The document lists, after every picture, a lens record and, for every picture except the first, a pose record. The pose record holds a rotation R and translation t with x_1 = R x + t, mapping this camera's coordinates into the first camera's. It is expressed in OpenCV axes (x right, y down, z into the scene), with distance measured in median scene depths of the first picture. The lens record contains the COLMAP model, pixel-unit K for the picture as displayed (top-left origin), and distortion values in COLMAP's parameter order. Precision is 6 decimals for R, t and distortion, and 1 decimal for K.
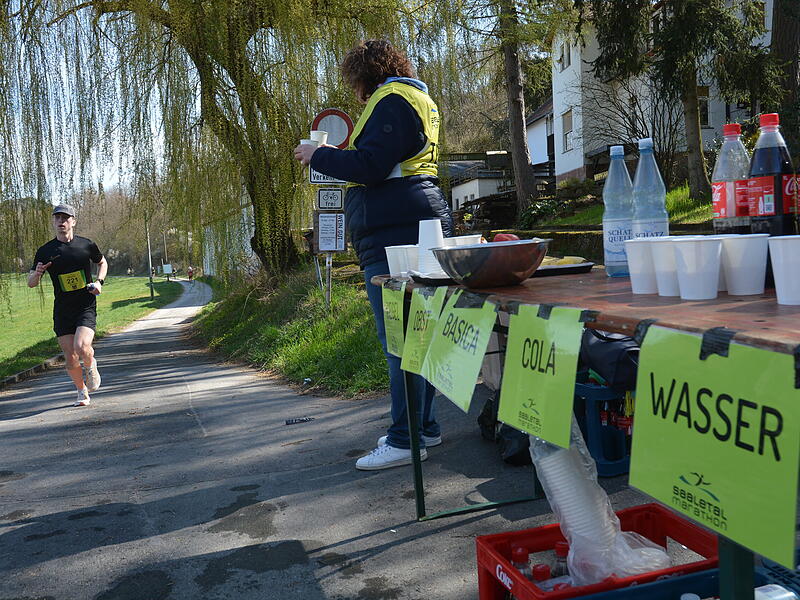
lens RADIAL K [[822.7, 0, 400.0], [0, 822.7, 300.0], [0, 0, 1]] dist [-0.001857, 0.005342]
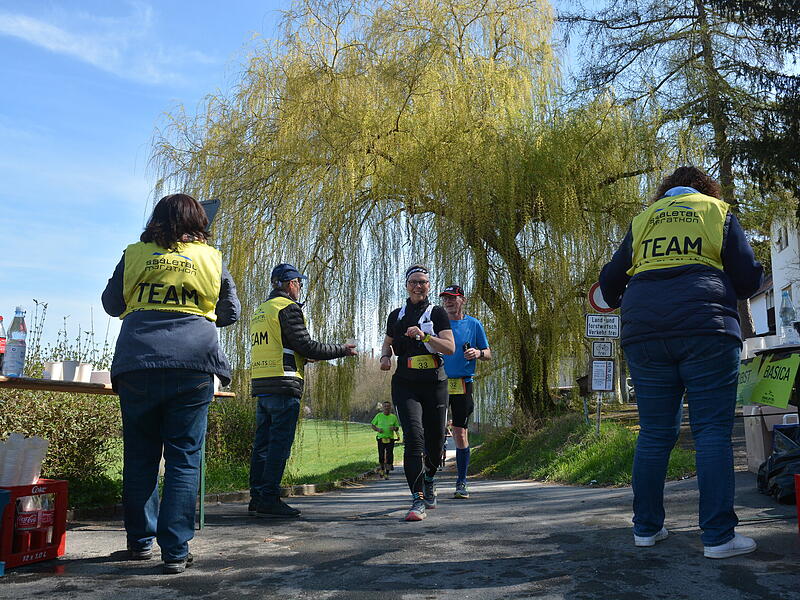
lens RADIAL K [[822.7, 0, 400.0], [0, 822.7, 300.0], [0, 0, 1]] dist [-0.001857, 0.005342]
pose [[0.972459, 0.005272, -0.233016, -0.049660], [-0.053856, 0.977771, -0.202639, 0.044230], [0.226768, 0.209607, 0.951126, -0.182075]]
